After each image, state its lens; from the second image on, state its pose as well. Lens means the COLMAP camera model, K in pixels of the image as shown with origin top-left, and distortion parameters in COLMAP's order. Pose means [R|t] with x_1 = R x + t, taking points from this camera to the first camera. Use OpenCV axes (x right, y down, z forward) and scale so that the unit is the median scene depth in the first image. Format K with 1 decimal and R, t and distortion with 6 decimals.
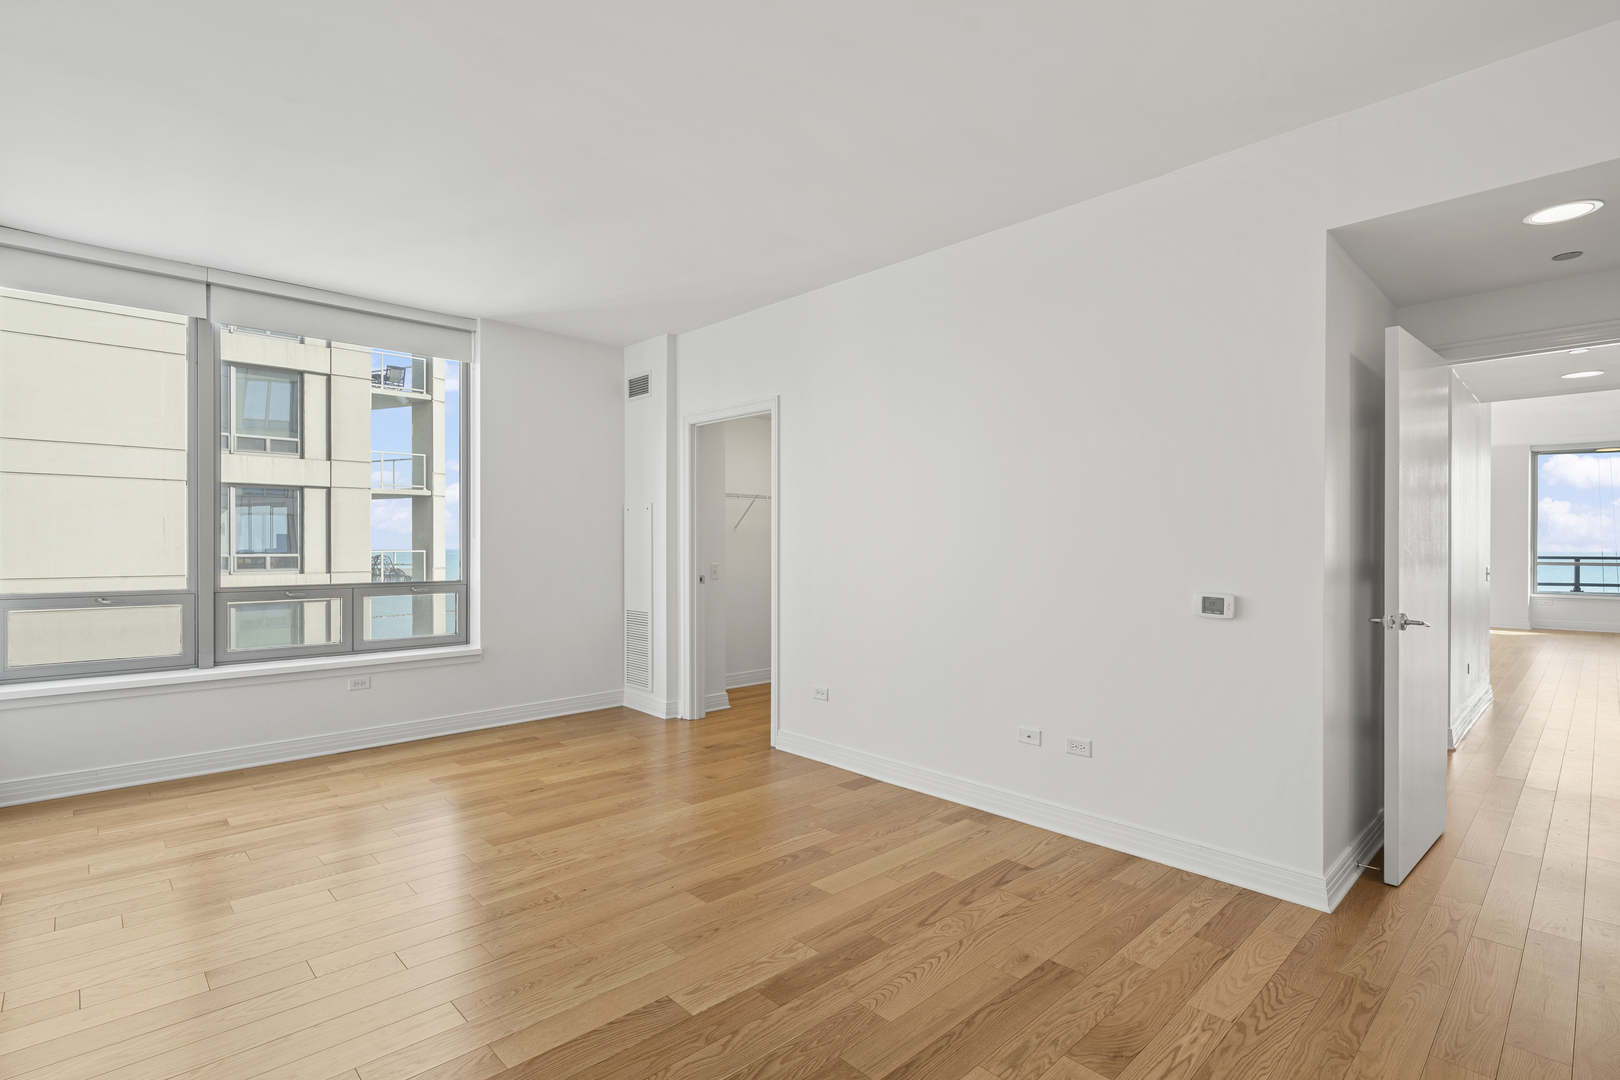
lens RADIAL K [[776.9, 0, 810.0], [0, 776.9, 540.0], [0, 0, 1]] dist [0.003446, 0.000216]
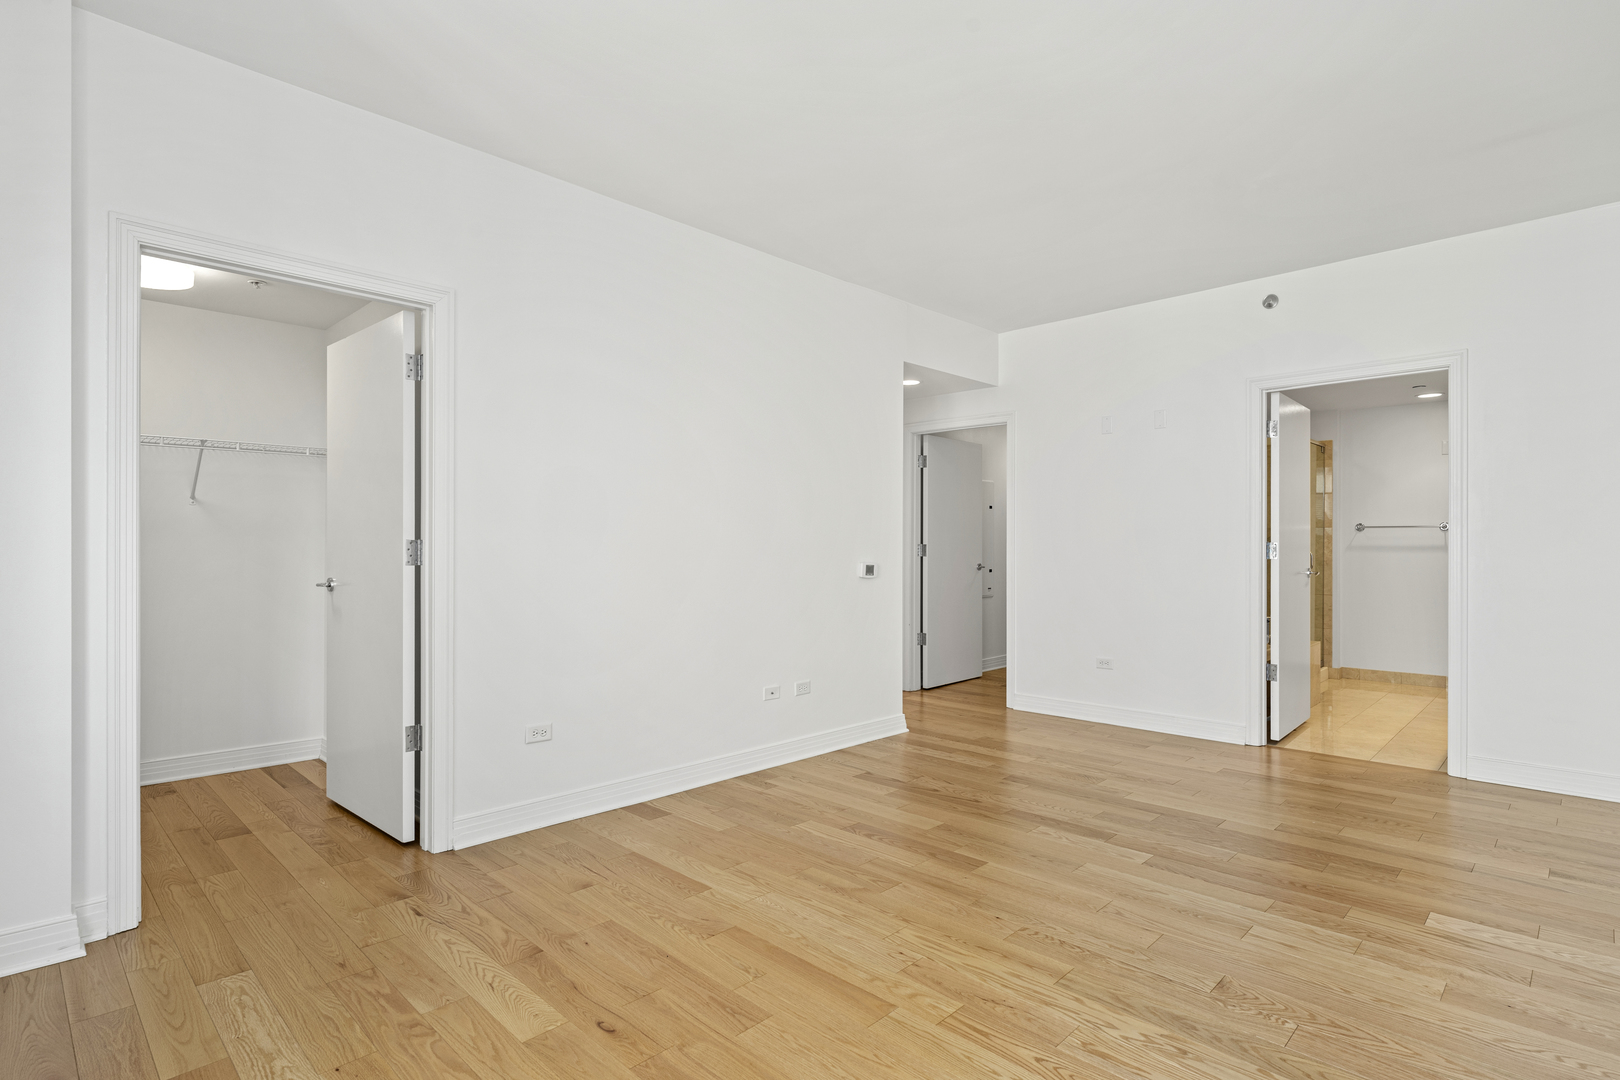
lens RADIAL K [[799.1, 0, 810.0], [0, 799.1, 540.0], [0, 0, 1]] dist [-0.001730, -0.000283]
pose [[-0.025692, 0.000838, 0.999670, -0.964327], [-0.005955, 0.999982, -0.000991, 0.021076], [-0.999652, -0.005978, -0.025687, 1.006377]]
